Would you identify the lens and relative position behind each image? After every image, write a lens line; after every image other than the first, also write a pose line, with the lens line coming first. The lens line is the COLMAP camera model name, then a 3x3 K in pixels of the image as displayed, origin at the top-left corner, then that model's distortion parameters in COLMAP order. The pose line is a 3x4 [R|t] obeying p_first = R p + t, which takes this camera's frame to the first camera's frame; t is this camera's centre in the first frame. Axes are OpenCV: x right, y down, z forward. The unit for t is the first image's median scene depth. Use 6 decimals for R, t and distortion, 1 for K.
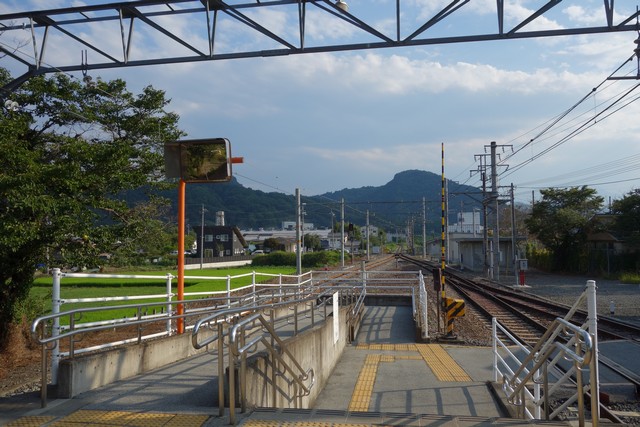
lens RADIAL K [[513.6, 0, 320.0], [0, 513.6, 213.5], [0, 0, 1]] dist [0.033079, 0.000133]
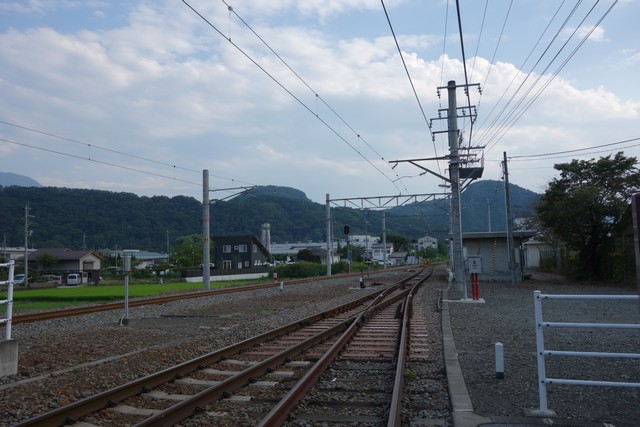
lens RADIAL K [[505.7, 0, 320.0], [0, 505.7, 213.5], [0, 0, 1]] dist [-0.001974, -0.002045]
pose [[0.988111, -0.023582, -0.151925, 0.091793], [0.018955, 0.999314, -0.031830, 0.016080], [0.152572, 0.028572, 0.987879, 0.119884]]
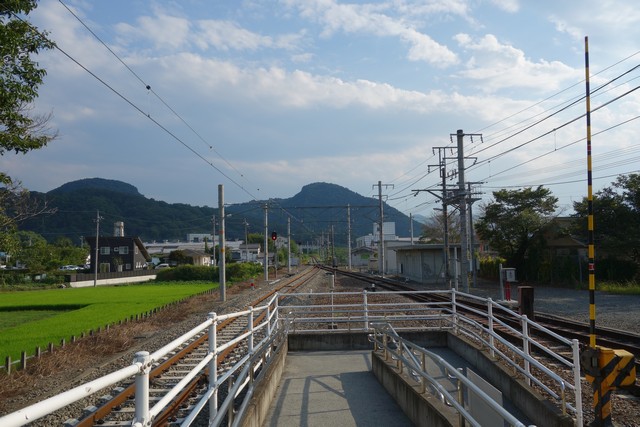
lens RADIAL K [[510.1, 0, 316.9], [0, 510.1, 234.1], [0, 0, 1]] dist [0.033098, -0.000750]
pose [[0.984320, -0.004578, 0.176334, -0.014428], [0.001775, 0.999870, 0.016050, 0.005961], [-0.176384, -0.015486, 0.984200, 0.075207]]
